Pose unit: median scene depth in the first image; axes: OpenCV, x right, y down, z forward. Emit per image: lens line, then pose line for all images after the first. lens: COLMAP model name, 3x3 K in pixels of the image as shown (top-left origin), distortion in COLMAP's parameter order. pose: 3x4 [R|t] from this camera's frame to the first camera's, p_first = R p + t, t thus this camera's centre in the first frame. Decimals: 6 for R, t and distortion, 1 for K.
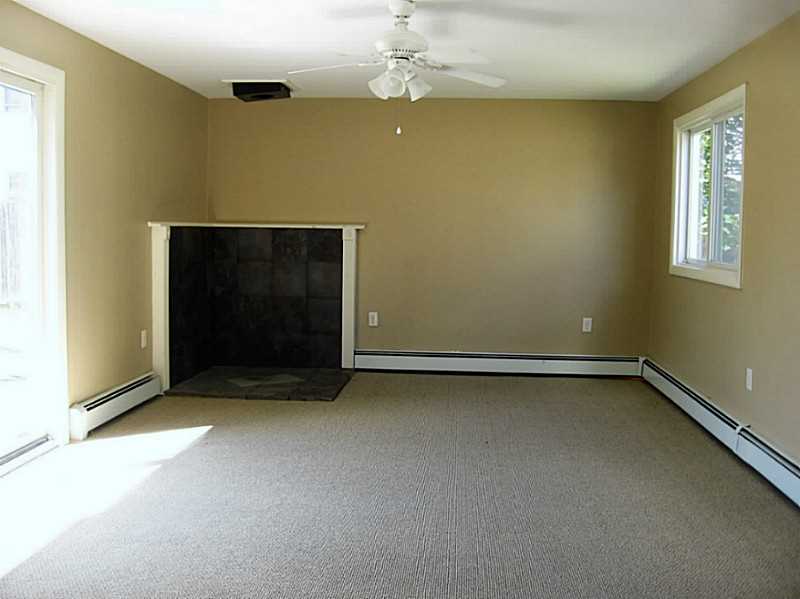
lens RADIAL K [[872.1, 0, 400.0], [0, 872.1, 299.5], [0, 0, 1]] dist [-0.095470, -0.002678]
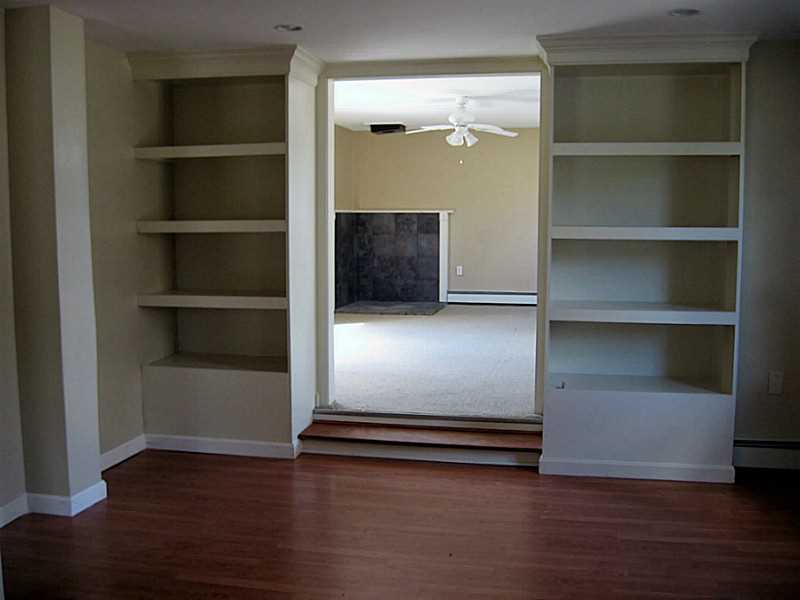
lens RADIAL K [[872.1, 0, 400.0], [0, 872.1, 300.0], [0, 0, 1]] dist [-0.095470, -0.002678]
pose [[0.991391, -0.002214, -0.130920, 0.069286], [0.004413, 0.999854, 0.016513, 0.049969], [0.130864, -0.016949, 0.991255, -0.573234]]
